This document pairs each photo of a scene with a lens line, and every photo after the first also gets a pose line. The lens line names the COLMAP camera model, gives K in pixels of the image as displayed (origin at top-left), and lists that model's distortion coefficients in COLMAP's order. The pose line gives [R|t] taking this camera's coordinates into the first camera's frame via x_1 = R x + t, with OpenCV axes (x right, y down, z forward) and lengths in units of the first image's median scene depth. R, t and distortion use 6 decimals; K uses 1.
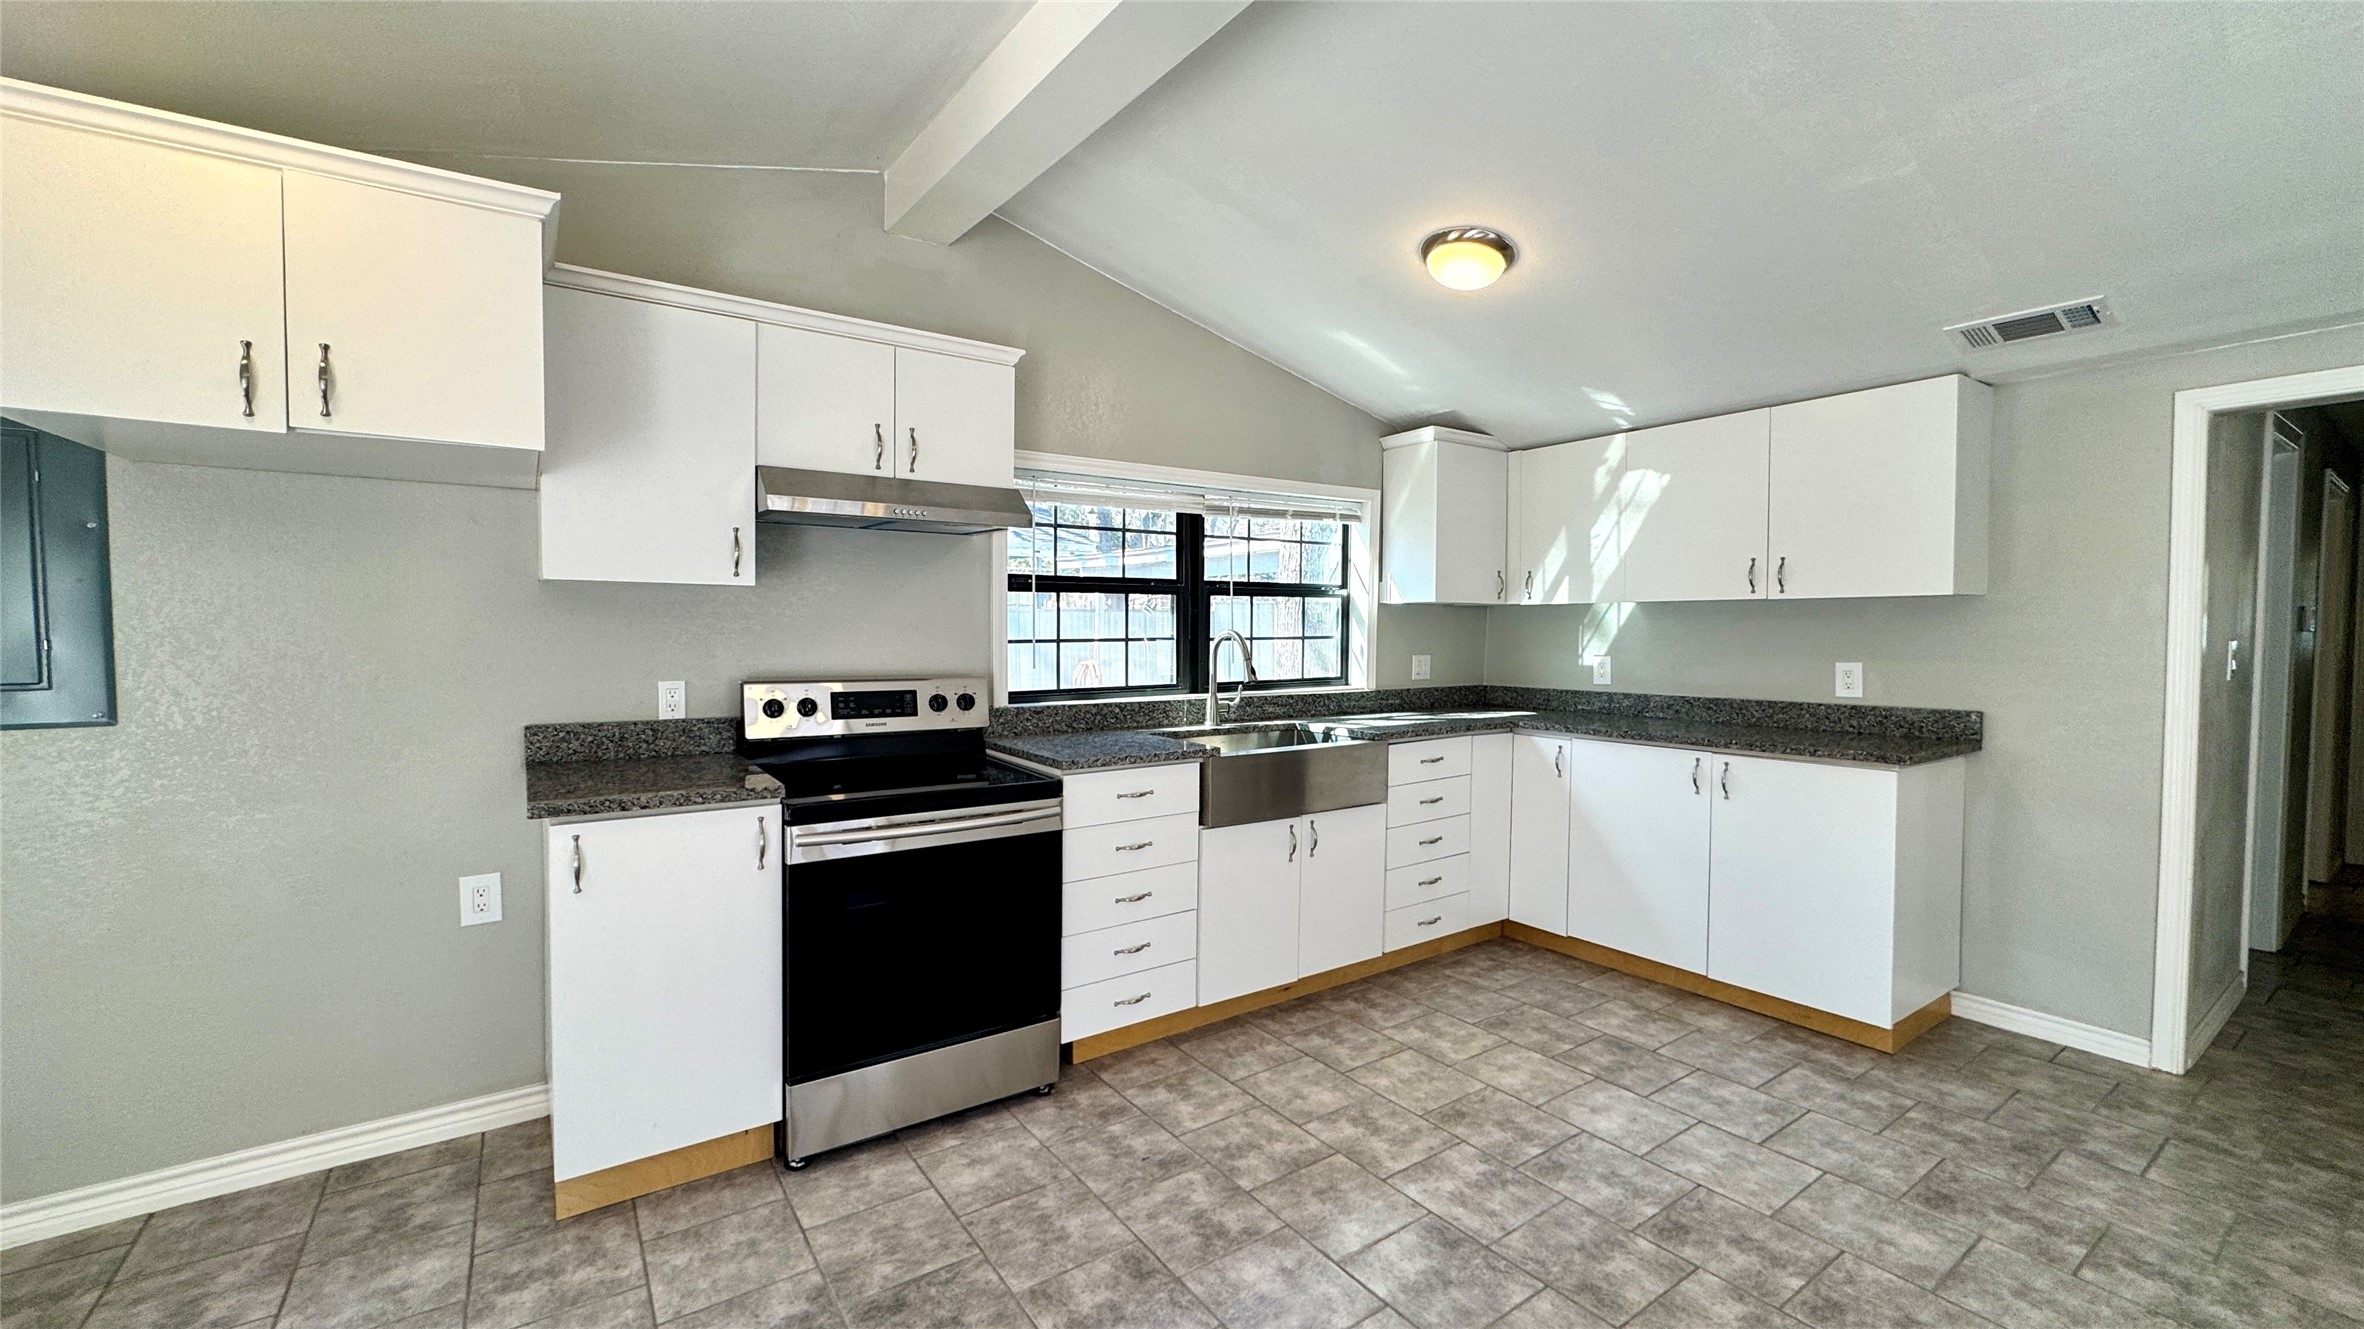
lens RADIAL K [[940.5, 0, 1189.0], [0, 940.5, 660.9], [0, 0, 1]] dist [-0.002461, 0.000009]
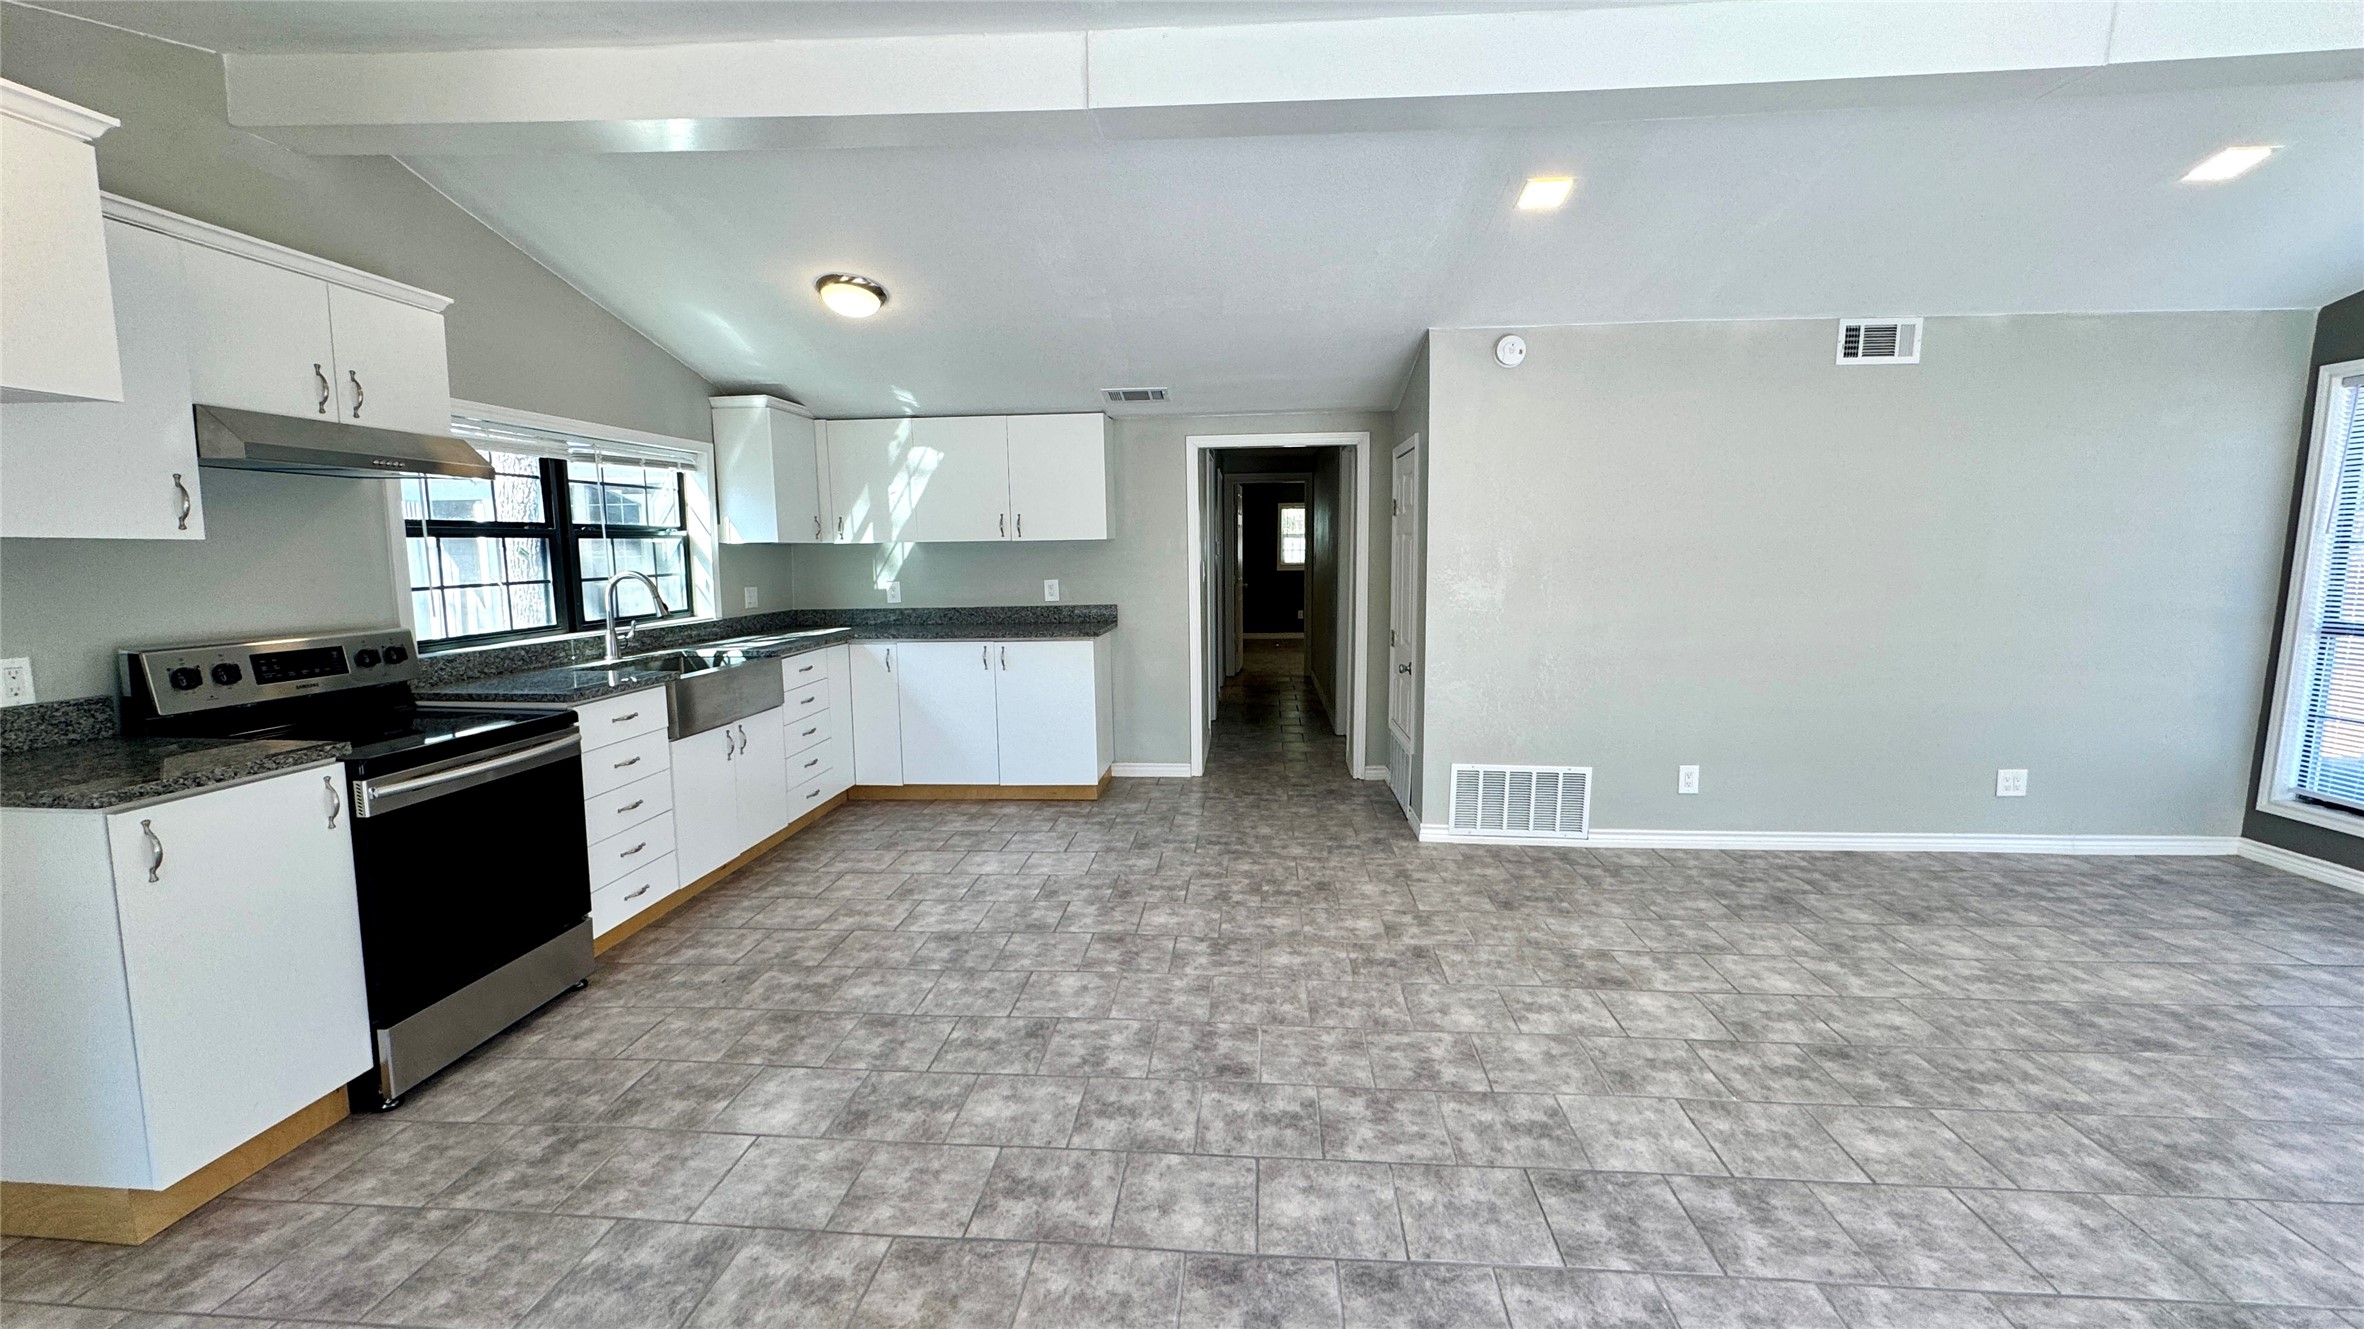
lens RADIAL K [[940.5, 0, 1189.0], [0, 940.5, 660.9], [0, 0, 1]] dist [-0.002461, 0.000009]
pose [[0.631250, -0.103677, 0.768619, -0.436789], [0.042274, 0.994151, 0.099381, -0.010970], [-0.774427, -0.030242, 0.631941, -0.228942]]
